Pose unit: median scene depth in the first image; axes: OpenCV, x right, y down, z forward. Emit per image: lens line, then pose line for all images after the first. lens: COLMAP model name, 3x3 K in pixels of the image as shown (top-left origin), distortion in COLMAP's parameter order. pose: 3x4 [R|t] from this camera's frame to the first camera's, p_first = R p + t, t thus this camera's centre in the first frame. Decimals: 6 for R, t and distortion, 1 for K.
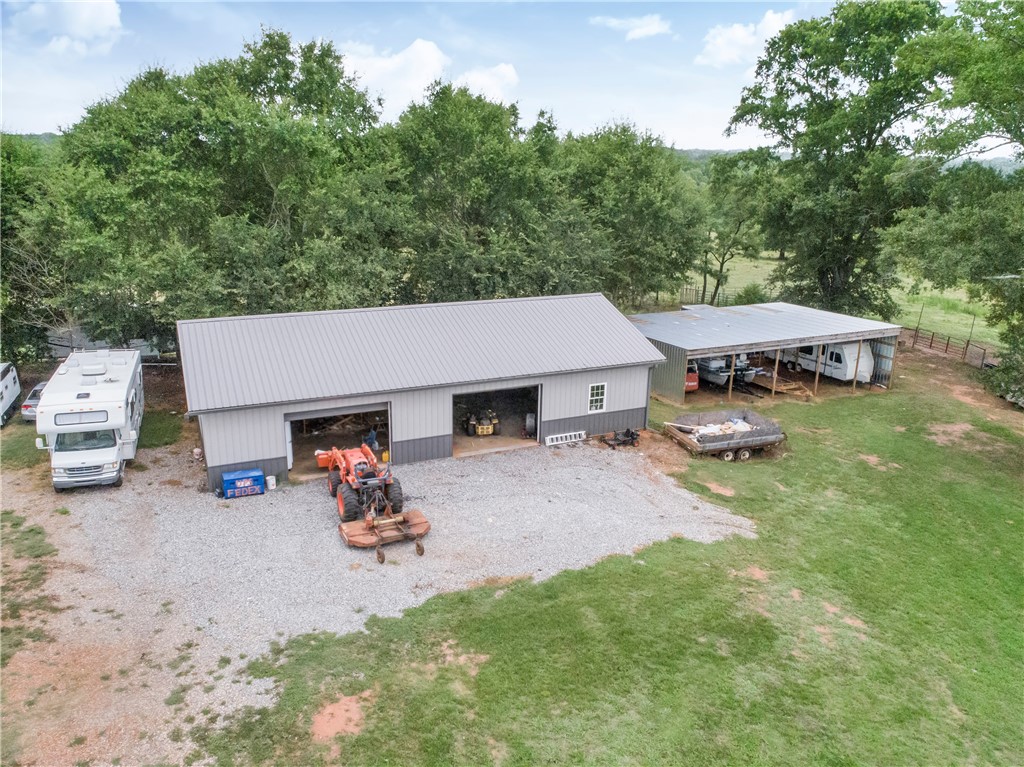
lens RADIAL K [[770.1, 0, 516.2], [0, 770.1, 383.2], [0, 0, 1]] dist [-0.016255, -0.004277]
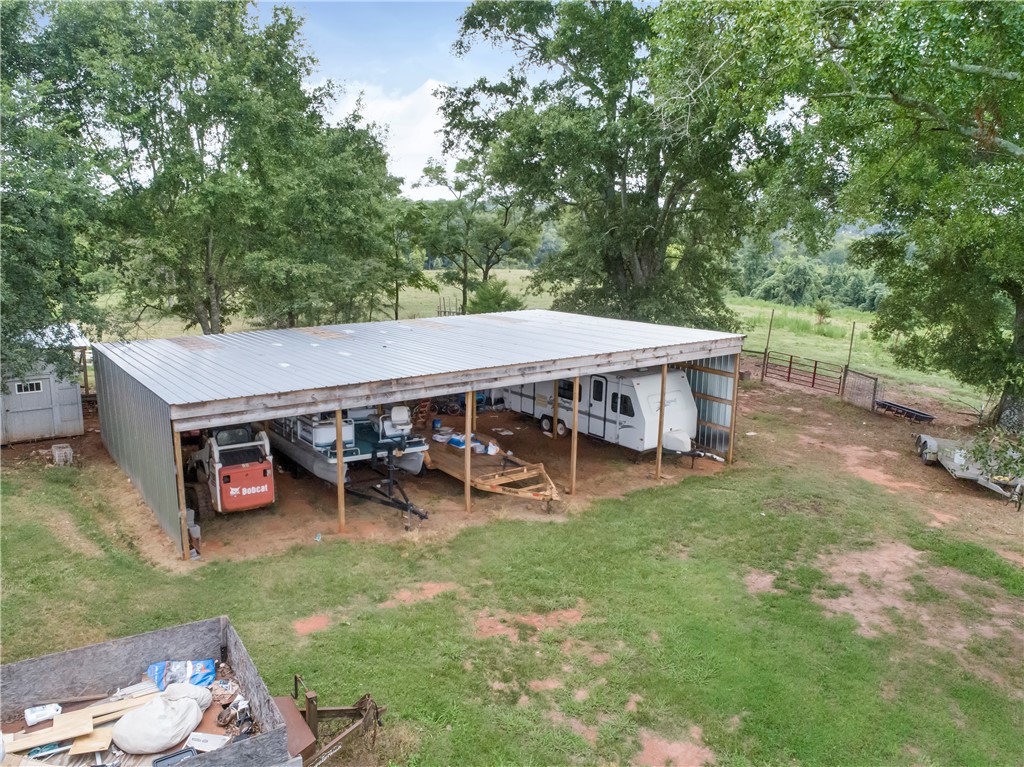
lens RADIAL K [[770.1, 0, 516.2], [0, 770.1, 383.2], [0, 0, 1]] dist [-0.016255, -0.004277]
pose [[0.983015, -0.040520, 0.178996, 0.268657], [0.053020, 0.996436, -0.065607, -0.018860], [-0.175700, 0.073983, 0.981660, 0.541806]]
